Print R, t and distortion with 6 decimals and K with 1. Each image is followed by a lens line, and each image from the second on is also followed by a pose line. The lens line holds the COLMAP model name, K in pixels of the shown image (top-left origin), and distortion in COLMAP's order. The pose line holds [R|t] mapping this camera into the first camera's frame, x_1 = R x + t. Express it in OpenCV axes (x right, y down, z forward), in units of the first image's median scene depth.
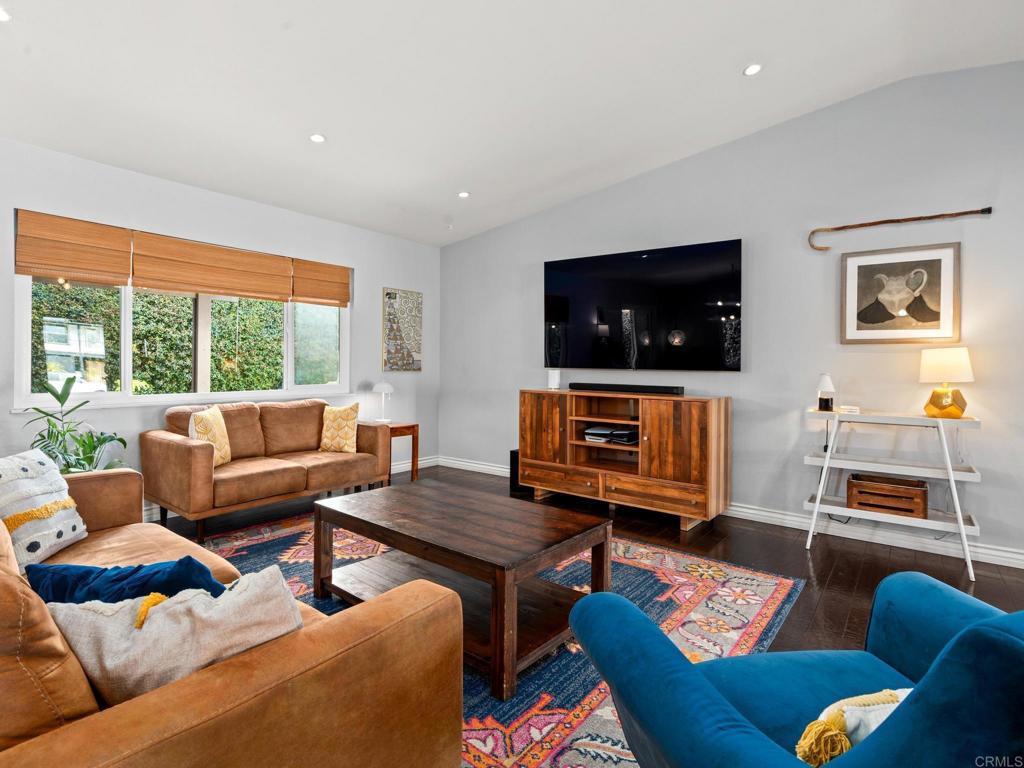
lens RADIAL K [[524.2, 0, 516.3], [0, 524.2, 363.5], [0, 0, 1]] dist [-0.007236, 0.001107]
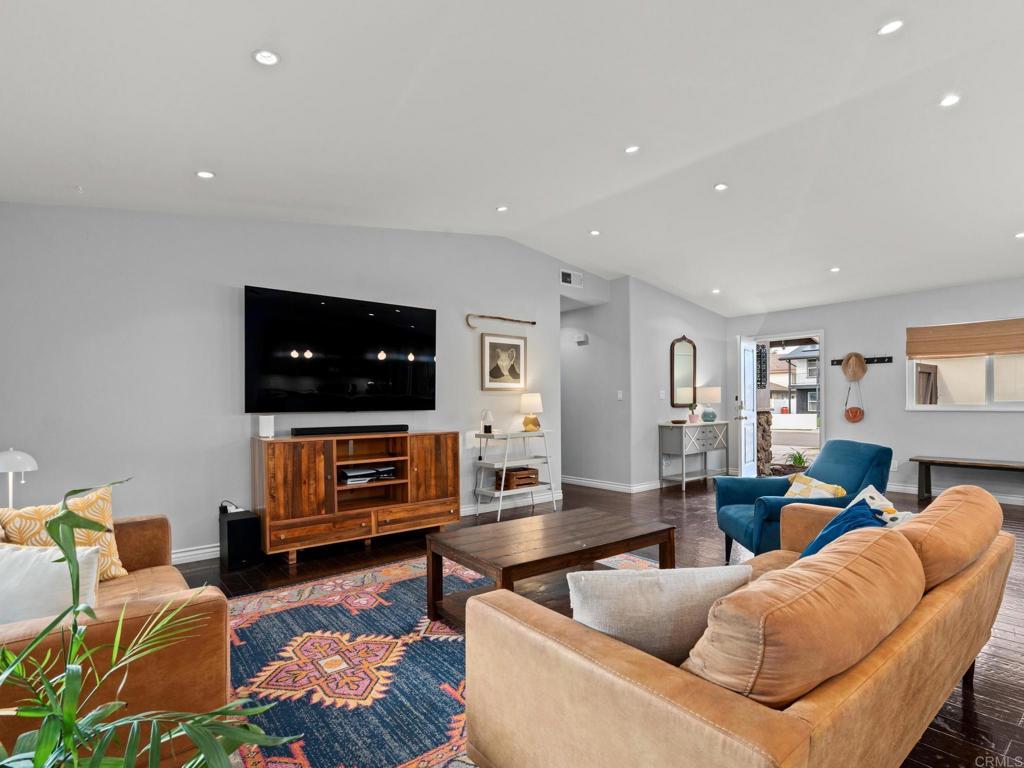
lens RADIAL K [[524.2, 0, 506.6], [0, 524.2, 403.2], [0, 0, 1]] dist [-0.007236, 0.001107]
pose [[0.246258, -0.017779, 0.969041, -0.848695], [0.008284, 0.999834, 0.016239, -0.023183], [-0.969169, 0.004029, 0.246364, 0.519656]]
